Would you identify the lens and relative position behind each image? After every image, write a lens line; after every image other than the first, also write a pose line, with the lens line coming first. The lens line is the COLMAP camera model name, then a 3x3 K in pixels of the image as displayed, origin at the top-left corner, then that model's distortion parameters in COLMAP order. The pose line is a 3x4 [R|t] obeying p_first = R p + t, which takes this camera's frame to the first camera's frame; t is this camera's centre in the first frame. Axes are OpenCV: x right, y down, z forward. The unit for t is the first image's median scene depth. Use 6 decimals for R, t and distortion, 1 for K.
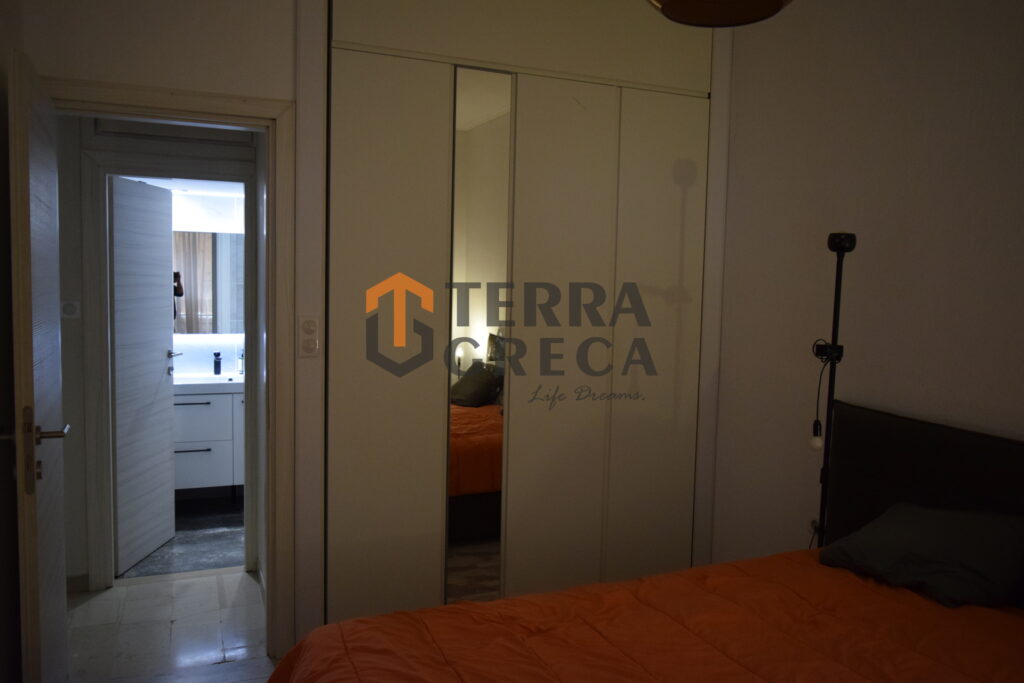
lens RADIAL K [[791.2, 0, 515.2], [0, 791.2, 340.0], [0, 0, 1]] dist [-0.021005, 0.012521]
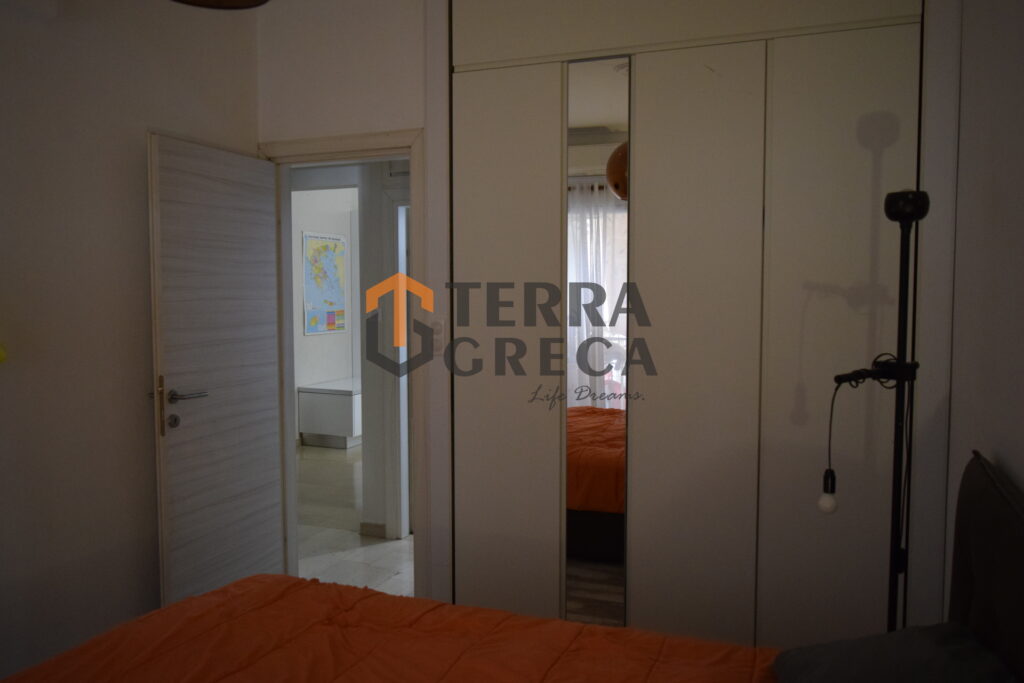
lens RADIAL K [[791.2, 0, 515.2], [0, 791.2, 340.0], [0, 0, 1]] dist [-0.021005, 0.012521]
pose [[0.713693, 0.021424, -0.700131, 0.625355], [-0.037632, 0.999261, -0.007784, 0.004759], [0.699447, 0.031903, 0.713972, 0.300183]]
